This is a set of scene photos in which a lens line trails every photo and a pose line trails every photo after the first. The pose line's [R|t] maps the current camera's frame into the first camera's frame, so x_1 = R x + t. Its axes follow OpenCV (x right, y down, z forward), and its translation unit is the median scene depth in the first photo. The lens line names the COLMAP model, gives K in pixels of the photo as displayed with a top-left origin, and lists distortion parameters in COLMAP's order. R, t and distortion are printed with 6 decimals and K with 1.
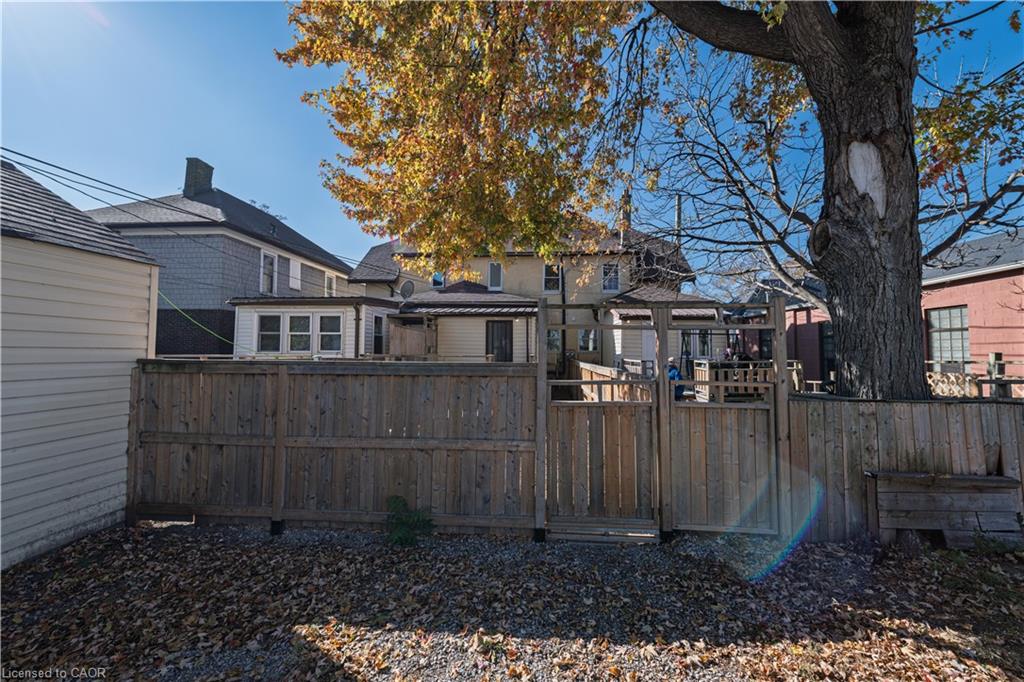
lens RADIAL K [[399.5, 0, 512.9], [0, 399.5, 335.5], [0, 0, 1]] dist [0.006857, -0.000904]
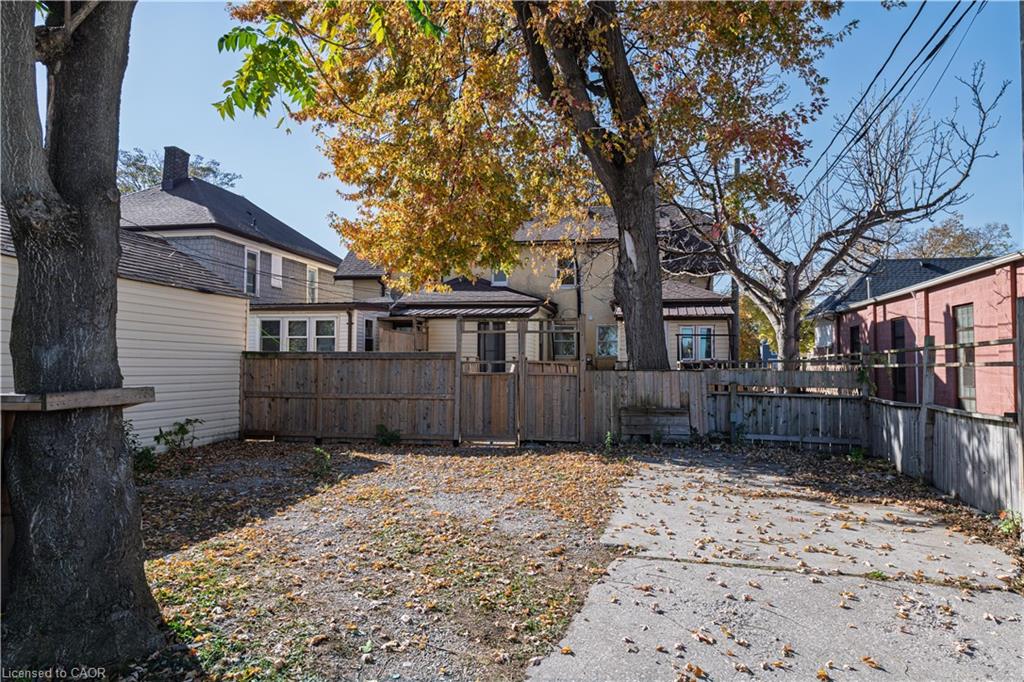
lens RADIAL K [[683.8, 0, 512.4], [0, 683.8, 336.9], [0, 0, 1]] dist [0.019415, 0.000721]
pose [[0.993624, -0.006072, -0.112581, 0.242469], [0.005635, 0.999975, -0.004195, 0.005565], [0.112604, 0.003534, 0.993634, -0.751494]]
